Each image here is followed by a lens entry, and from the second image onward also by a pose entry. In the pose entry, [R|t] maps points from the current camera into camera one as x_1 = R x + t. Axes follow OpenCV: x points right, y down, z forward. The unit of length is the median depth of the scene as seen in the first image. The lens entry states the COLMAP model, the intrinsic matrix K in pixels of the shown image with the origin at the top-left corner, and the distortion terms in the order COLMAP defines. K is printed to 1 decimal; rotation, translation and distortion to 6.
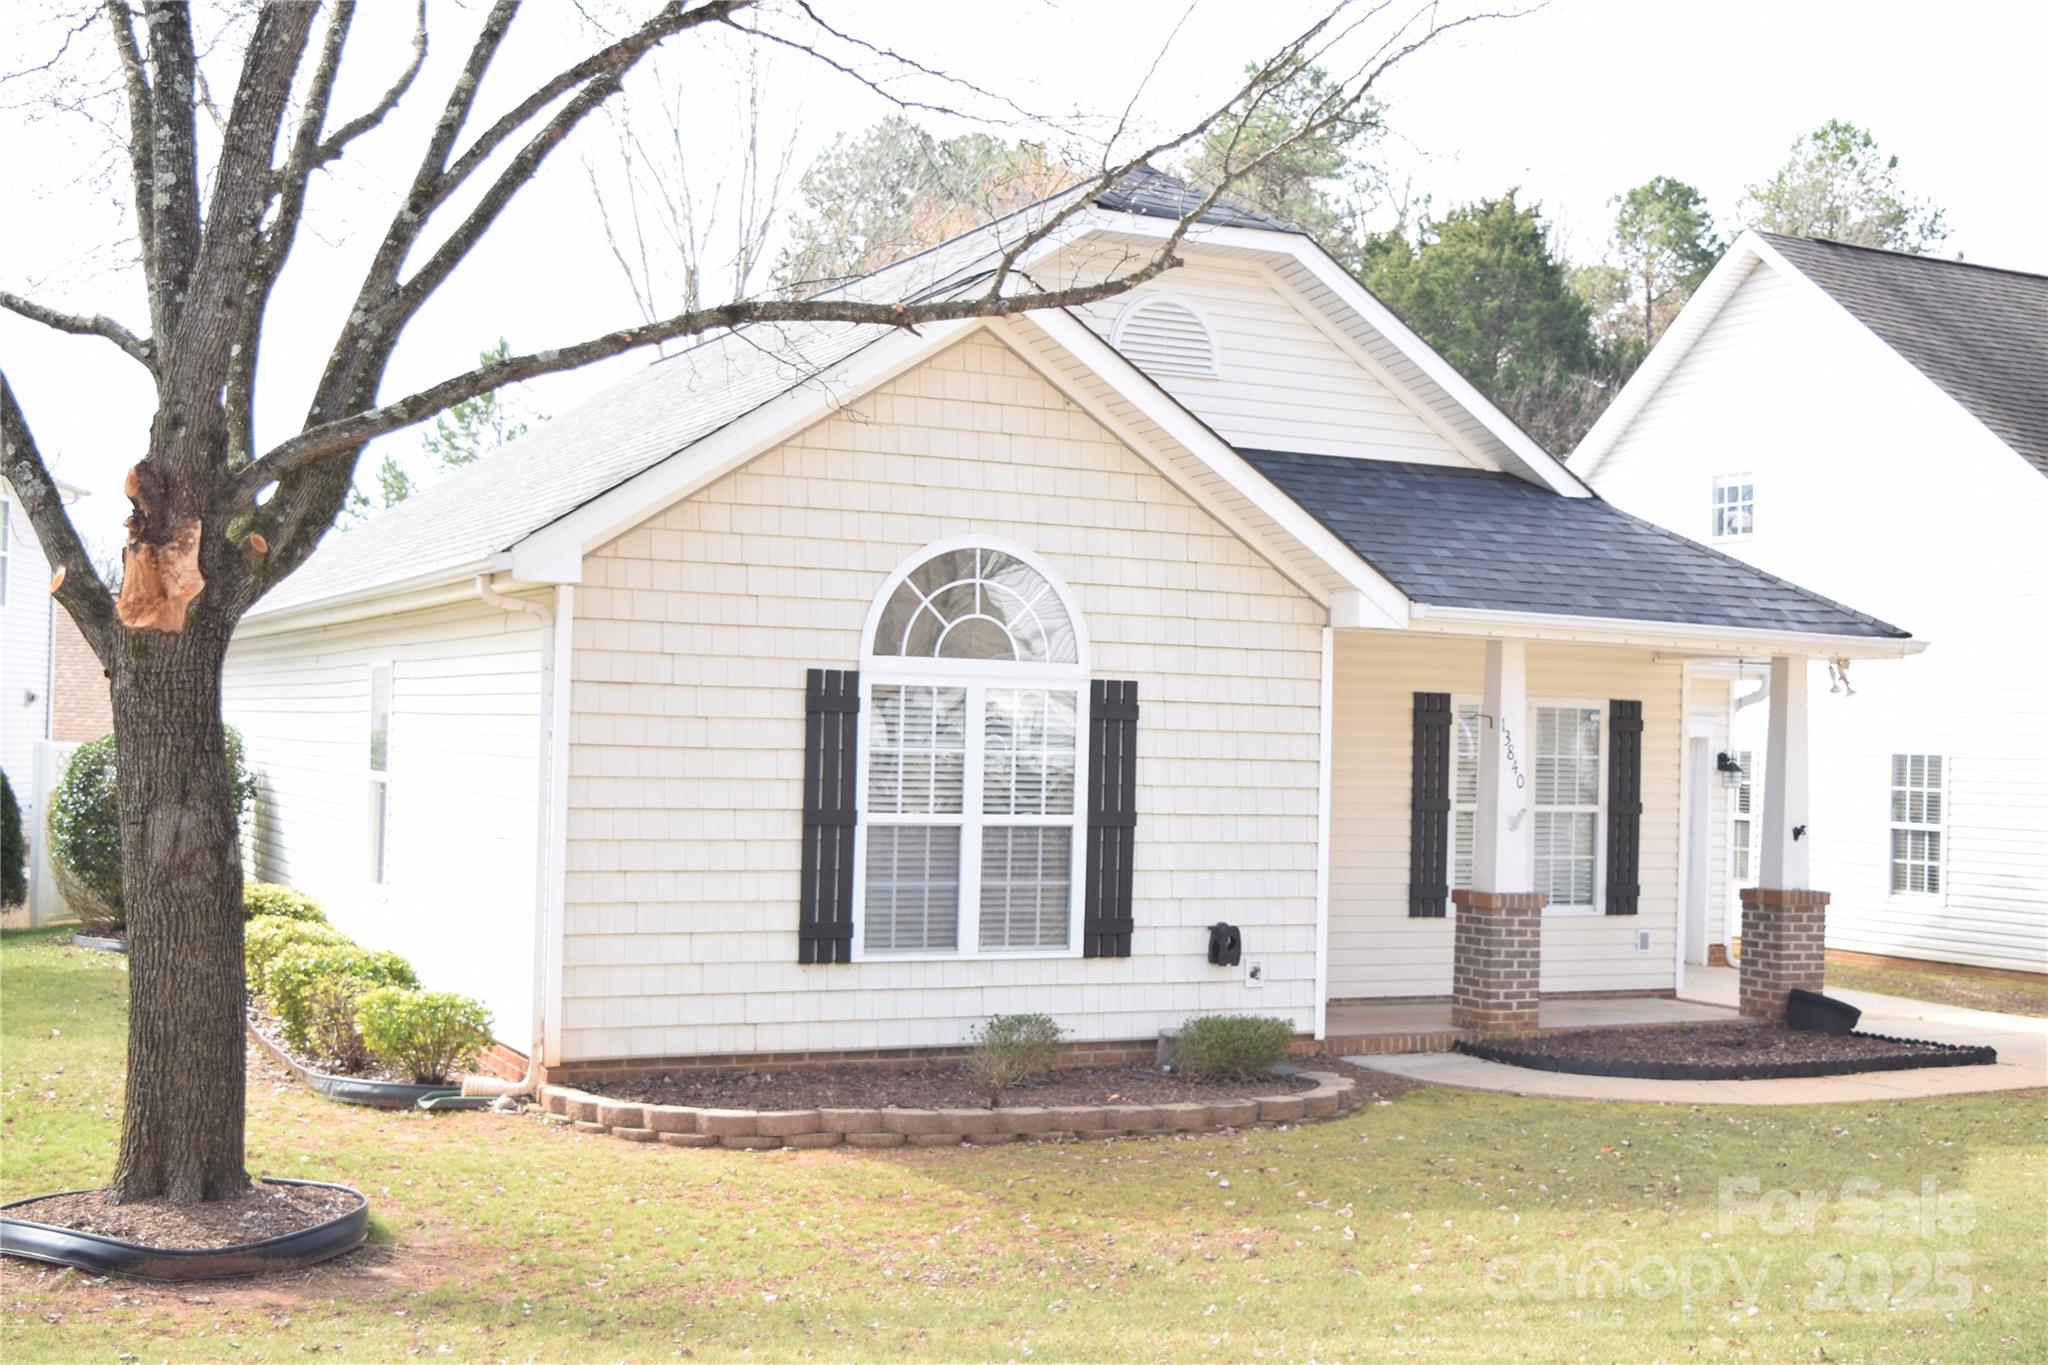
lens RADIAL K [[2450.6, 0, 1023.9], [0, 2450.6, 692.0], [0, 0, 1]] dist [-0.045355, 0.000000]
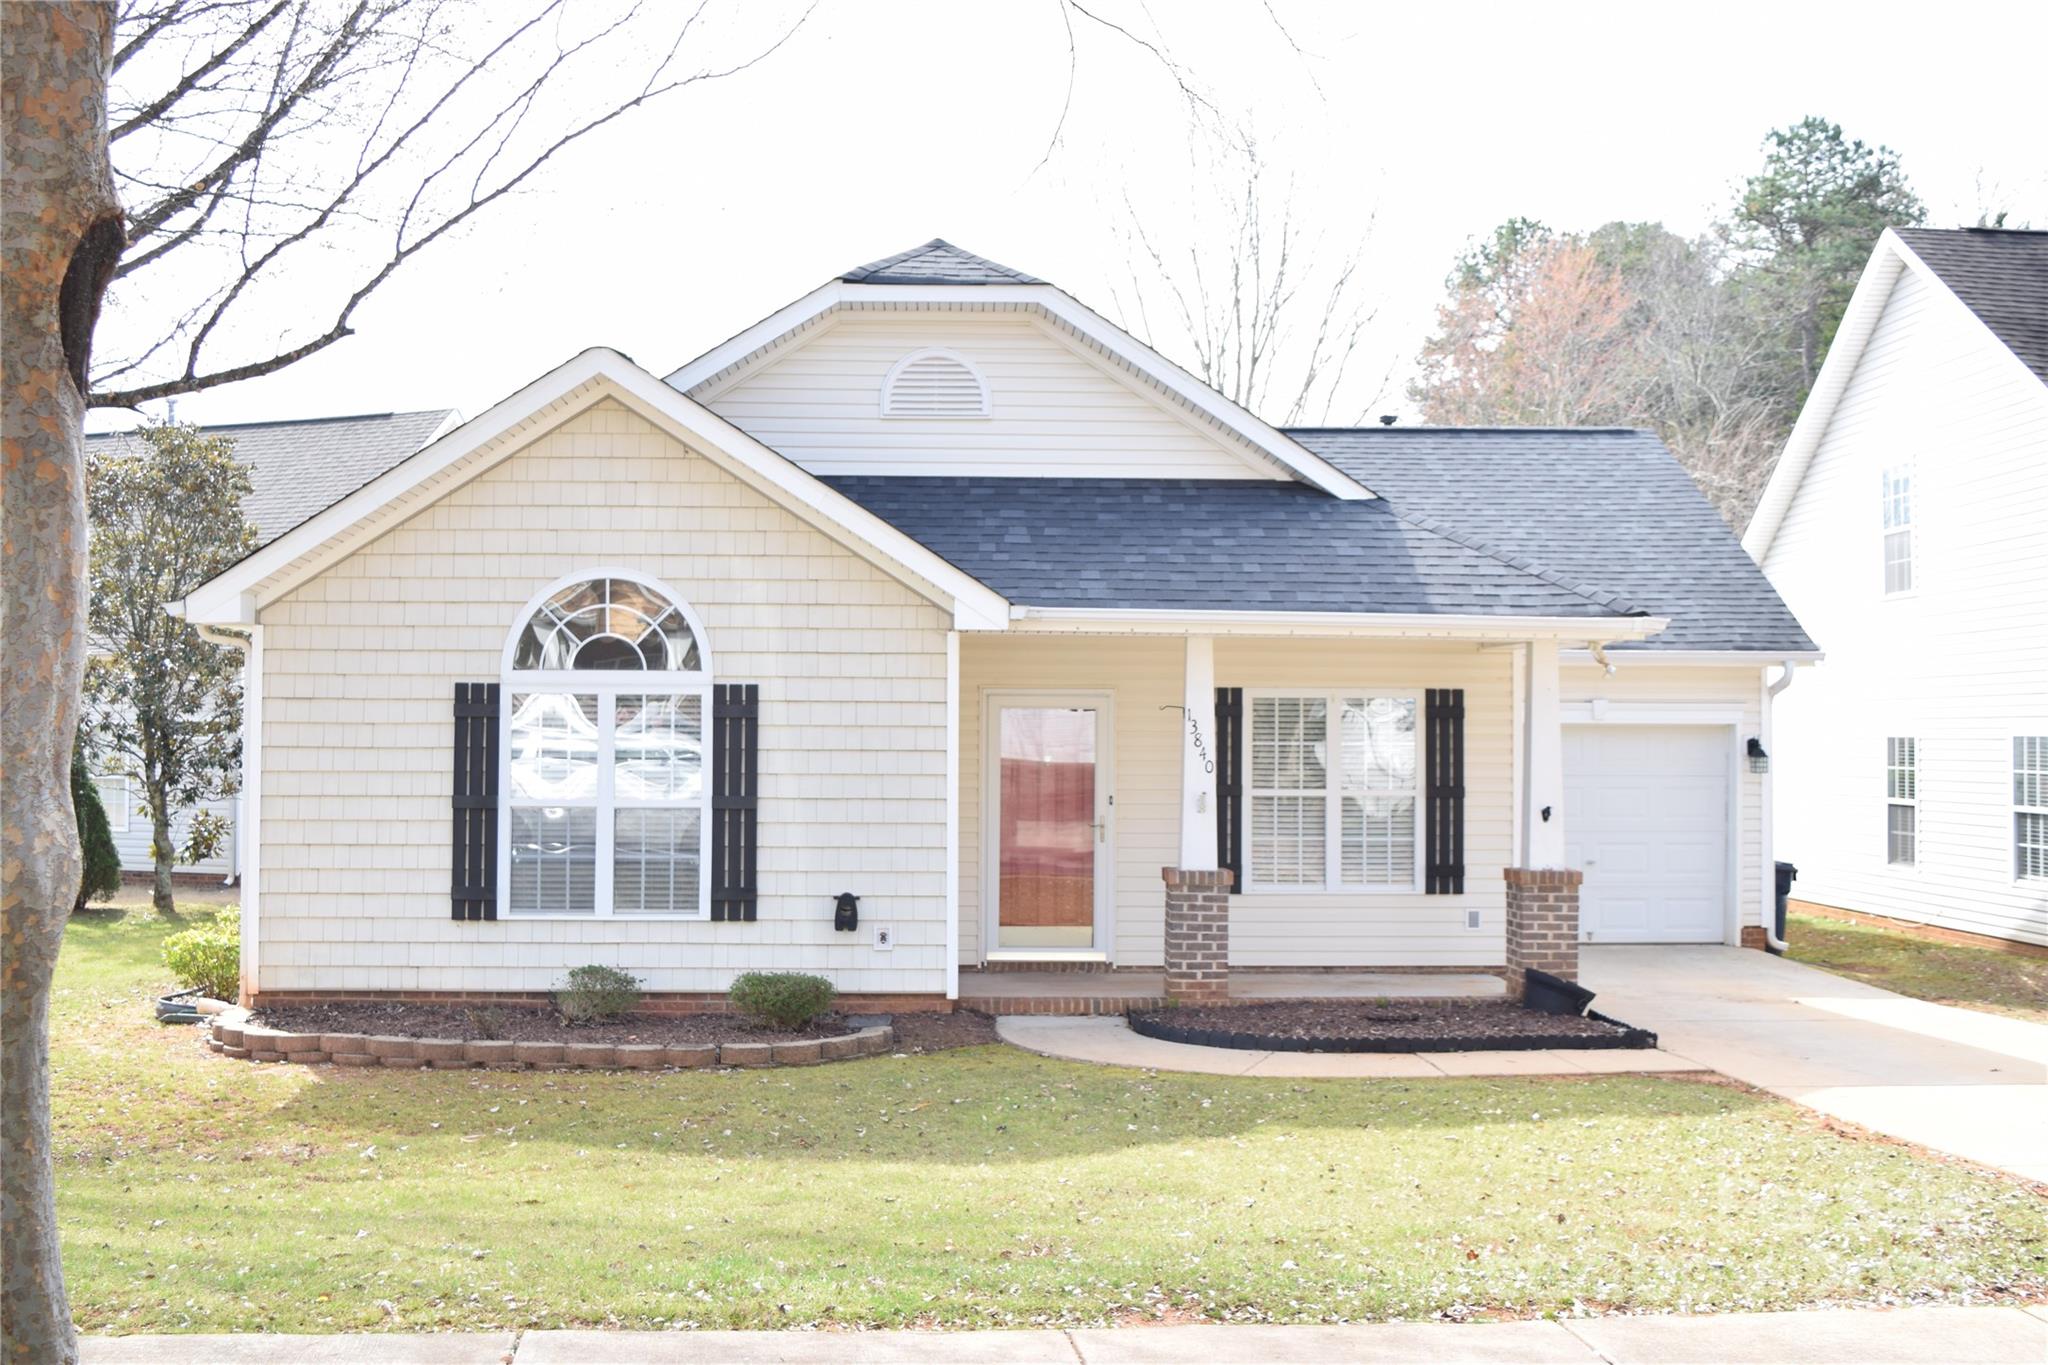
lens RADIAL K [[2000.9, 0, 1023.9], [0, 2000.9, 682.3], [0, 0, 1]] dist [-0.070100, 0.000000]
pose [[0.908821, -0.033824, -0.415812, 0.559548], [0.026230, 0.999369, -0.023962, 0.020728], [0.416360, 0.010870, 0.909135, 0.188793]]
